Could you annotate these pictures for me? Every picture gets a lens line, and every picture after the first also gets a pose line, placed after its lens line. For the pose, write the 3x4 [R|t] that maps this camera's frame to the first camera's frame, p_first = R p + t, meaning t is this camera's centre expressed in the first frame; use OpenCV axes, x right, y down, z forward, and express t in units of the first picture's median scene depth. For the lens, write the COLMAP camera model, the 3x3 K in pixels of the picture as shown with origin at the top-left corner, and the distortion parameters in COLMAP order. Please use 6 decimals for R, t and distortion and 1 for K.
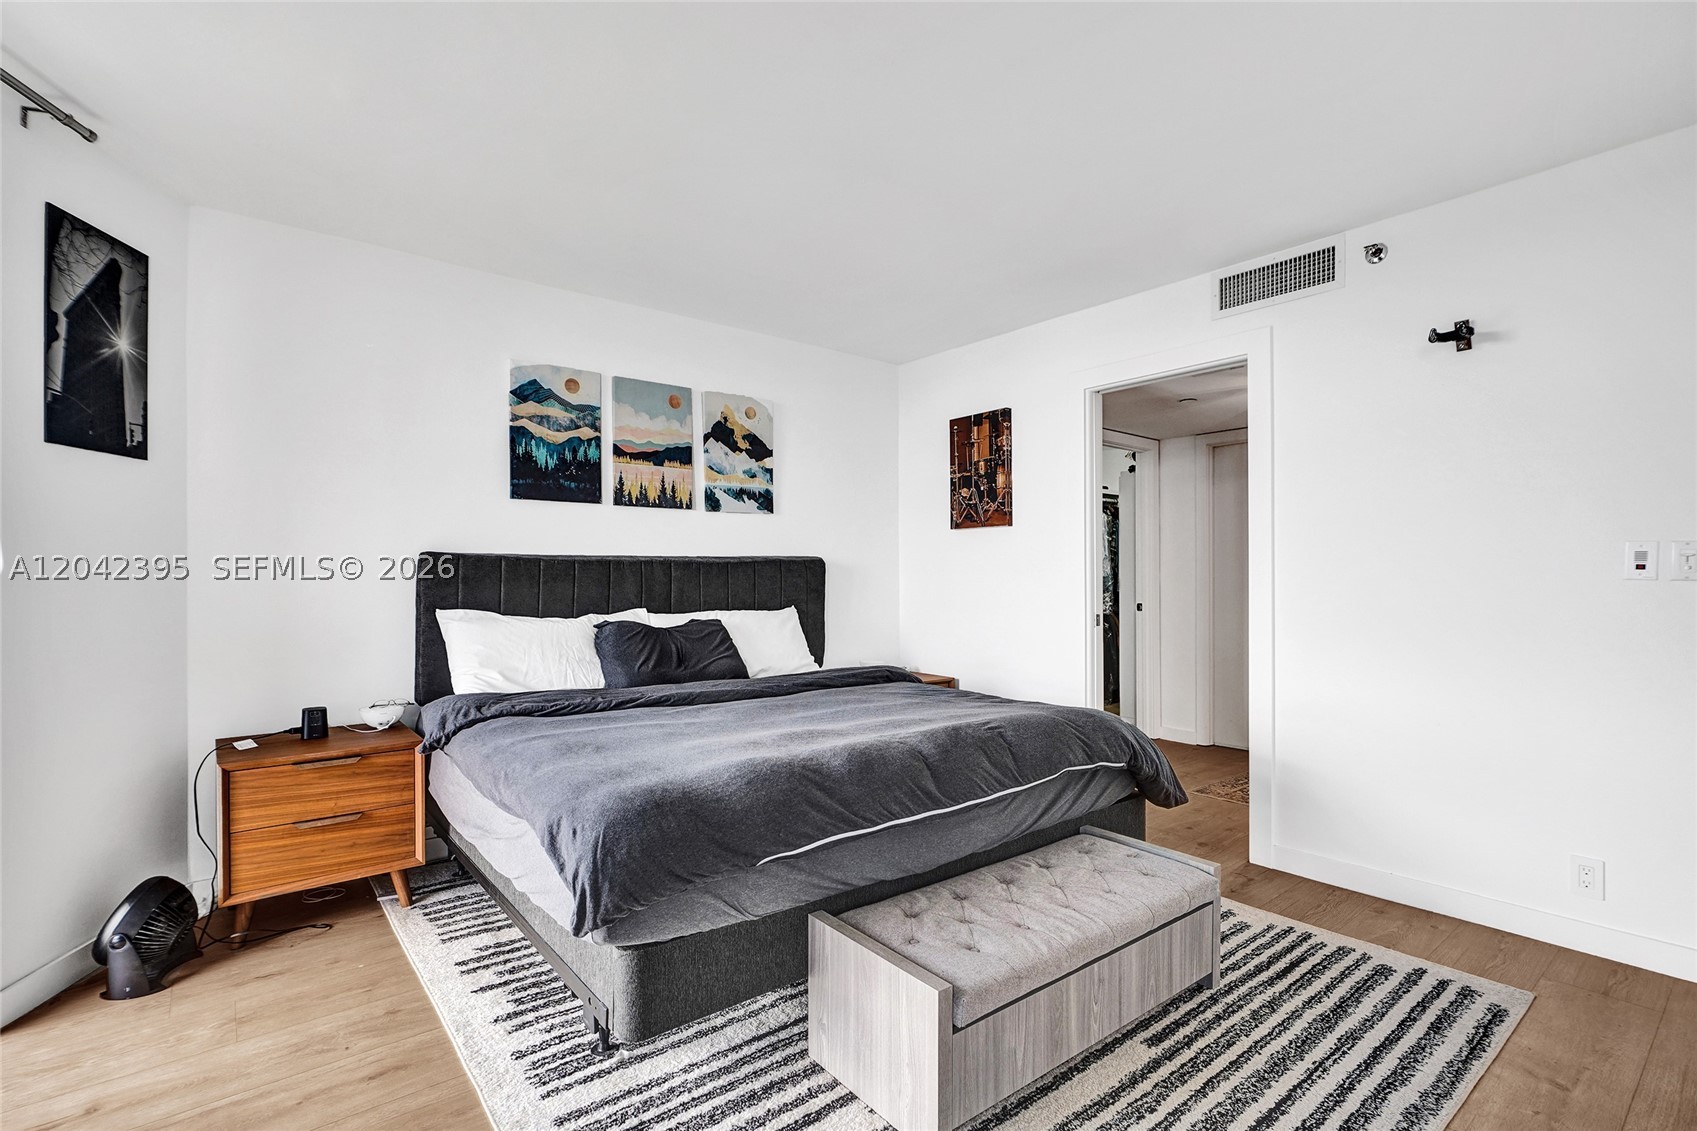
lens RADIAL K [[799.7, 0, 850.7], [0, 799.7, 574.5], [0, 0, 1]] dist [-0.013063, 0.006209]
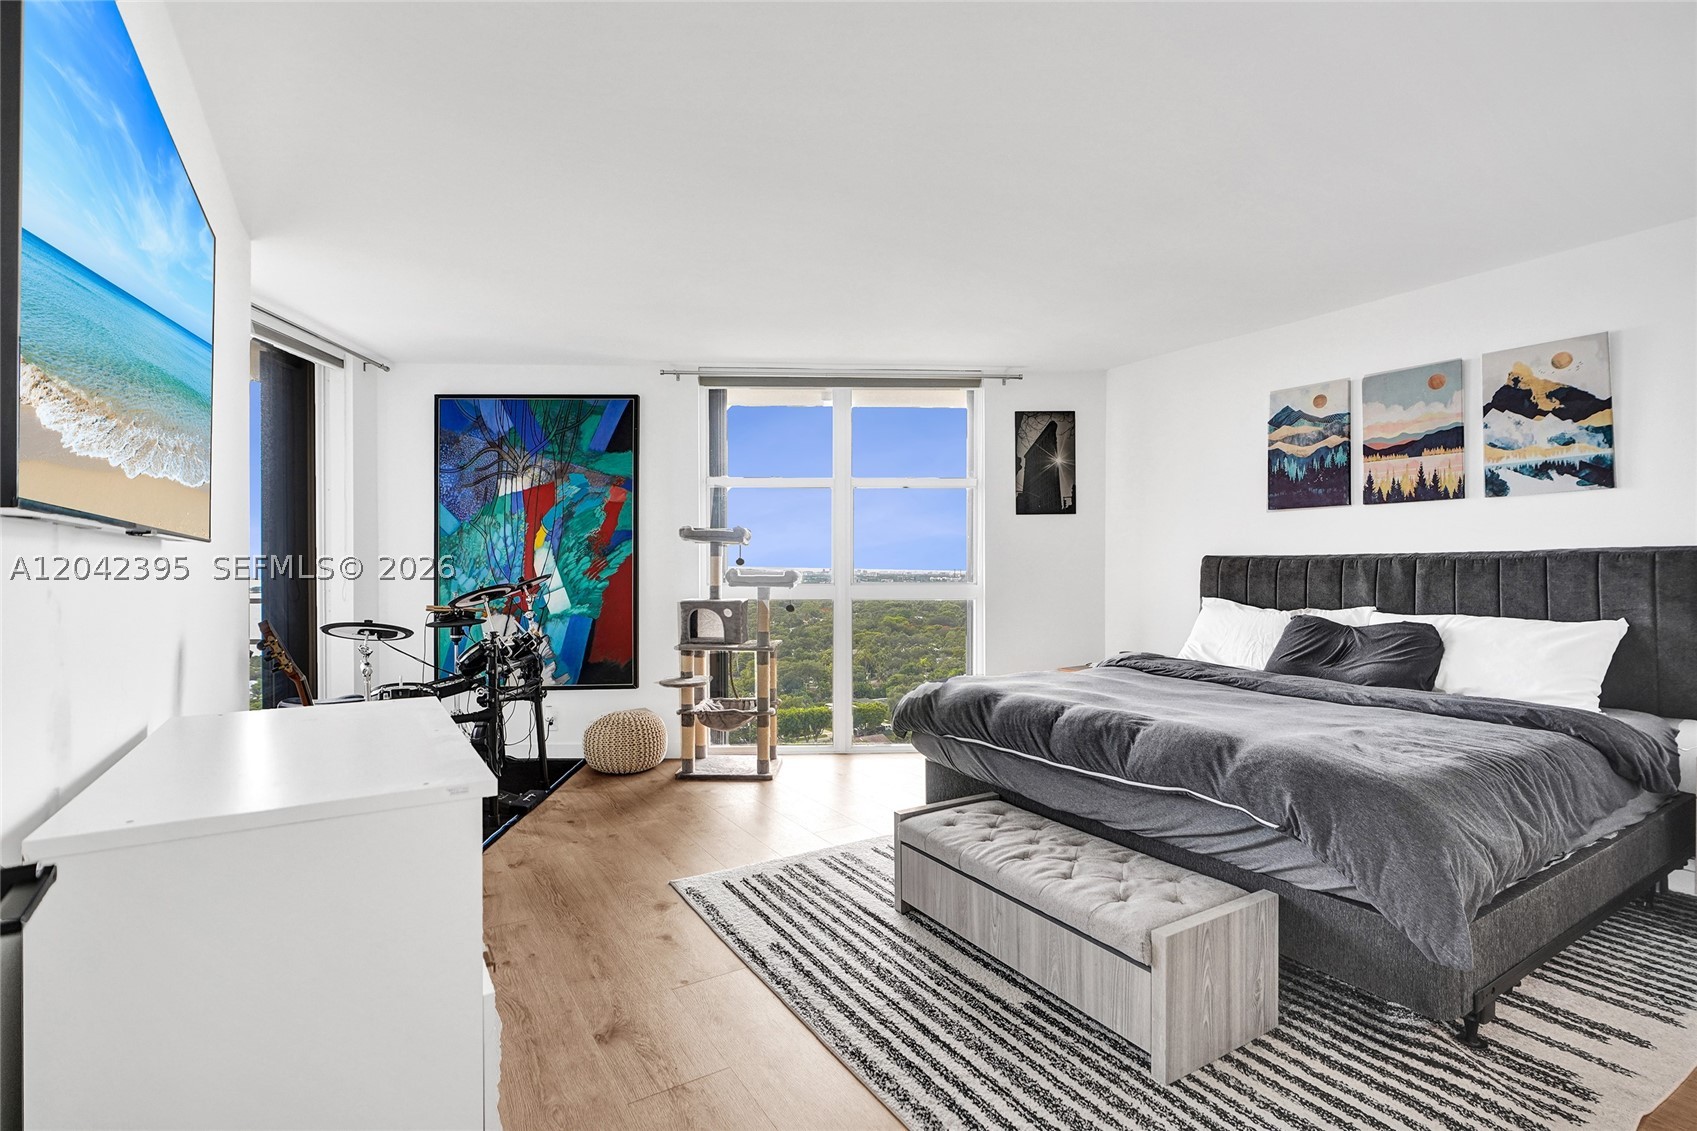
lens RADIAL K [[760.1, 0, 837.3], [0, 760.1, 570.4], [0, 0, 1]] dist [-0.002870, -0.000295]
pose [[-0.124537, 0.006305, -0.992195, 0.779731], [0.005114, 0.999971, 0.005713, -0.011603], [0.992202, -0.004363, -0.124566, 0.468065]]
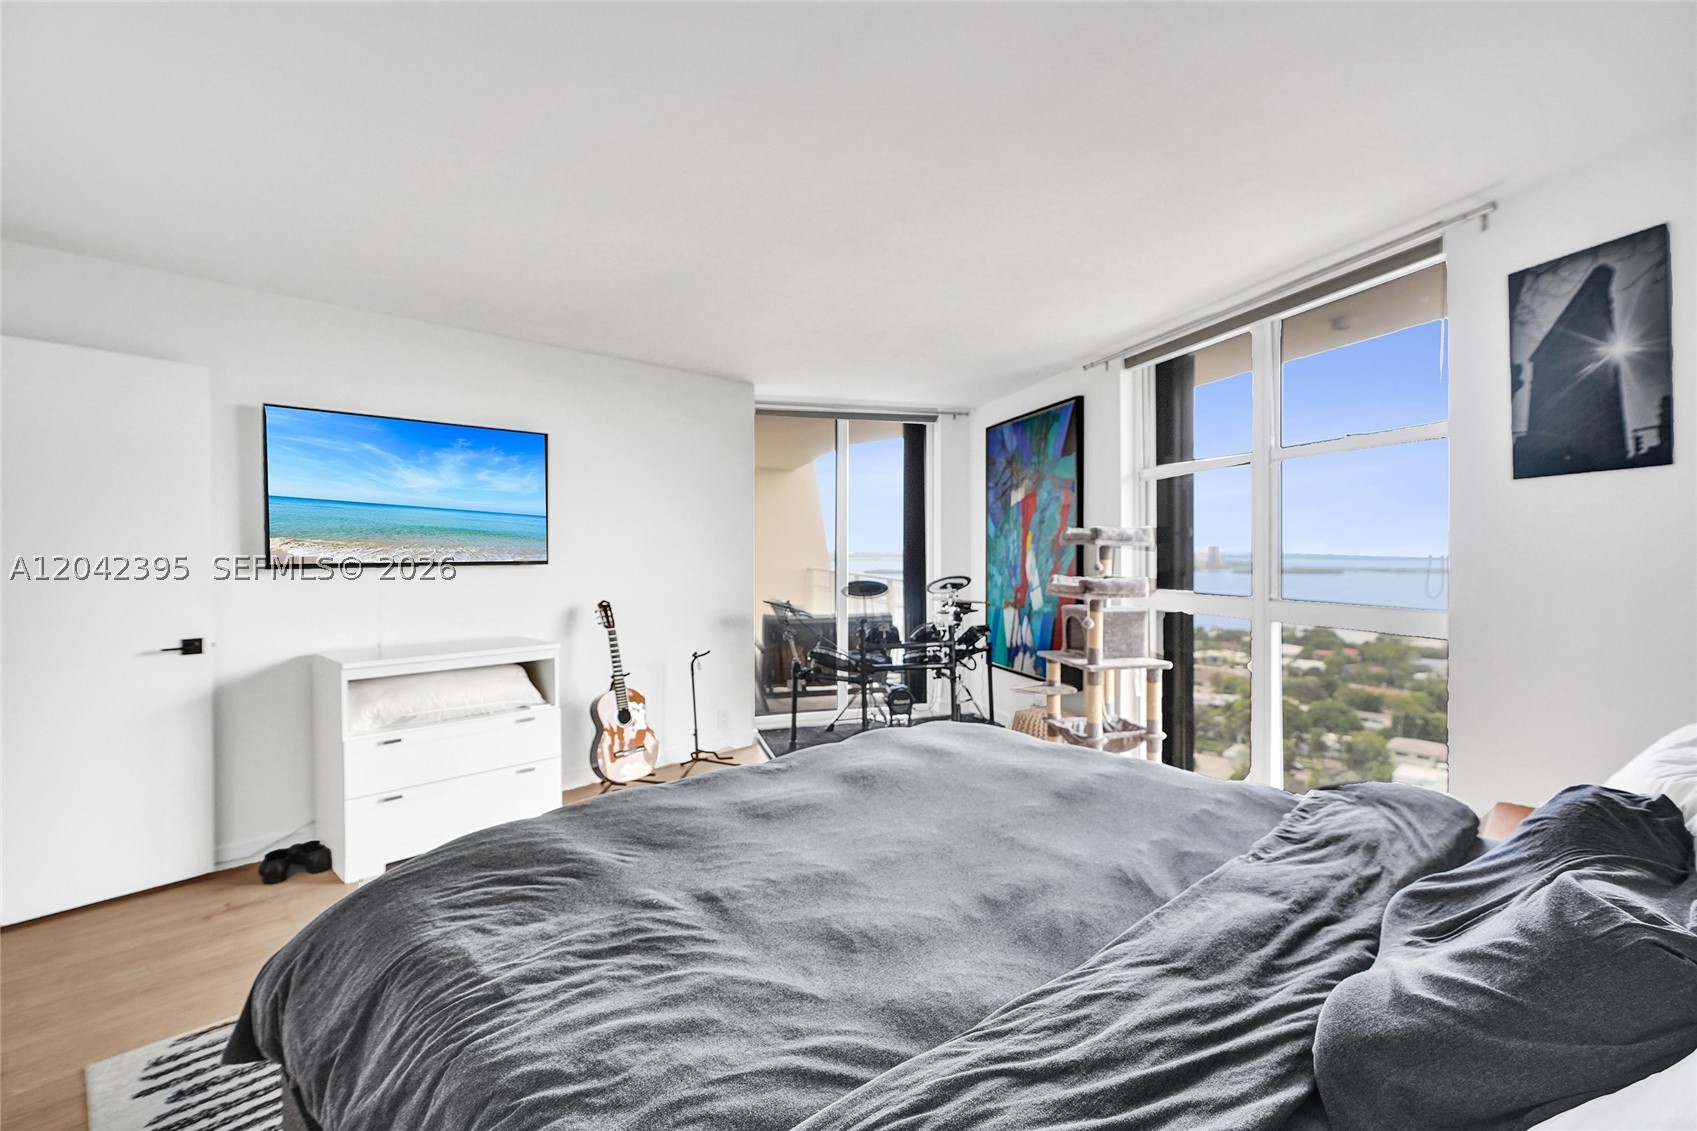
lens RADIAL K [[768.2, 0, 876.1], [0, 768.2, 551.7], [0, 0, 1]] dist [0.024090, 0.000394]
pose [[-0.987908, 0.006067, -0.154922, 0.051794], [0.006658, 0.999972, -0.003295, -0.039824], [0.154898, -0.004287, -0.987921, 1.226535]]
